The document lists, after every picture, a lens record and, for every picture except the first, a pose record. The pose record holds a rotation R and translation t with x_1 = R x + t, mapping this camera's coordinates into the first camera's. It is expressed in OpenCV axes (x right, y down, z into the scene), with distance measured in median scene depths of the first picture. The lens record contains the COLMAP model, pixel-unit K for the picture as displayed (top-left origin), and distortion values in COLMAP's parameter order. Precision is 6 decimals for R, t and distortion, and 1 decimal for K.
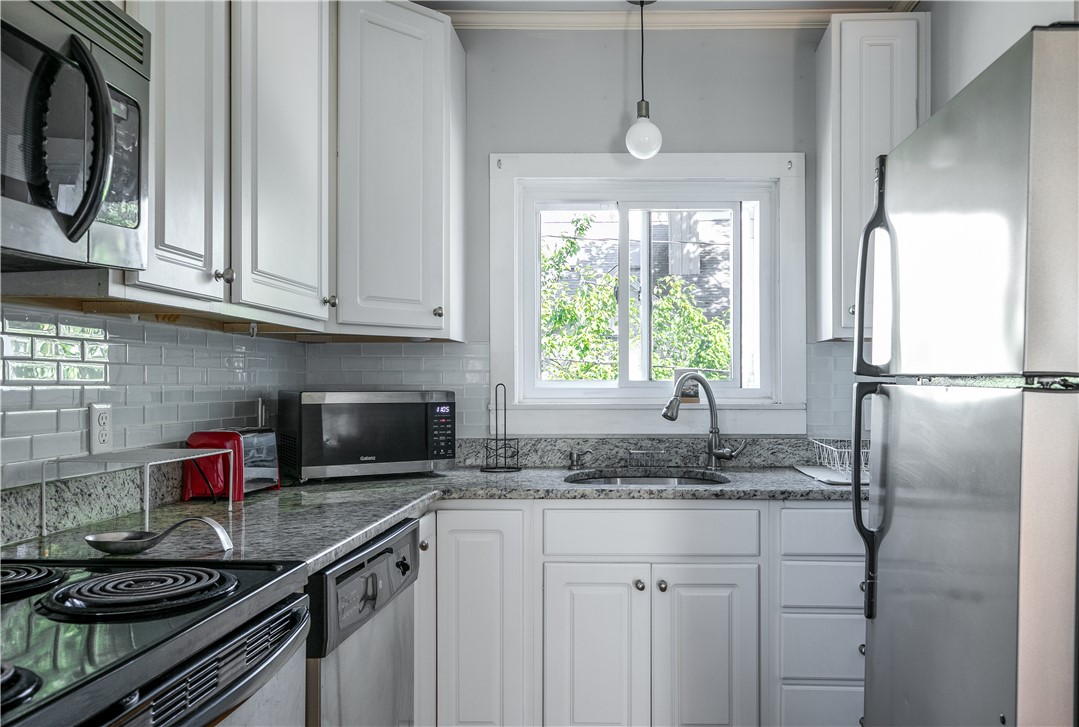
lens RADIAL K [[829.8, 0, 596.6], [0, 829.8, 379.0], [0, 0, 1]] dist [0.004455, 0.008445]
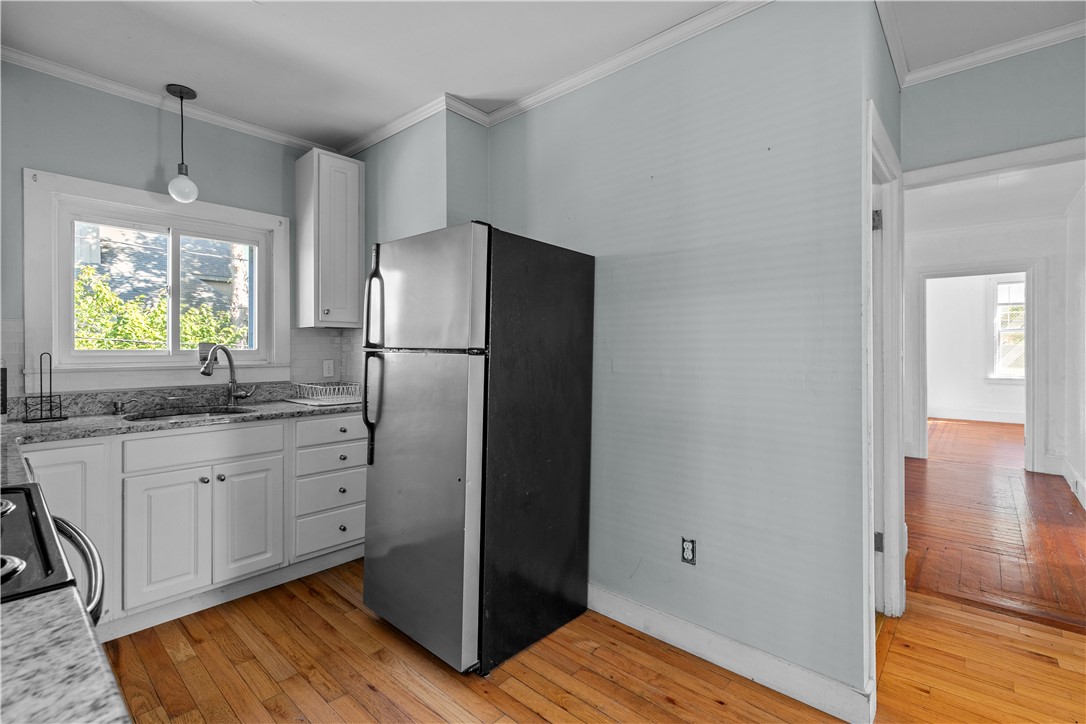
lens RADIAL K [[496.6, 0, 541.6], [0, 496.6, 353.1], [0, 0, 1]] dist [0.010314, 0.000159]
pose [[0.659340, -0.006637, 0.751816, -0.193817], [-0.001810, 0.999944, 0.010415, -0.003325], [-0.751843, -0.008228, 0.659291, -0.084157]]
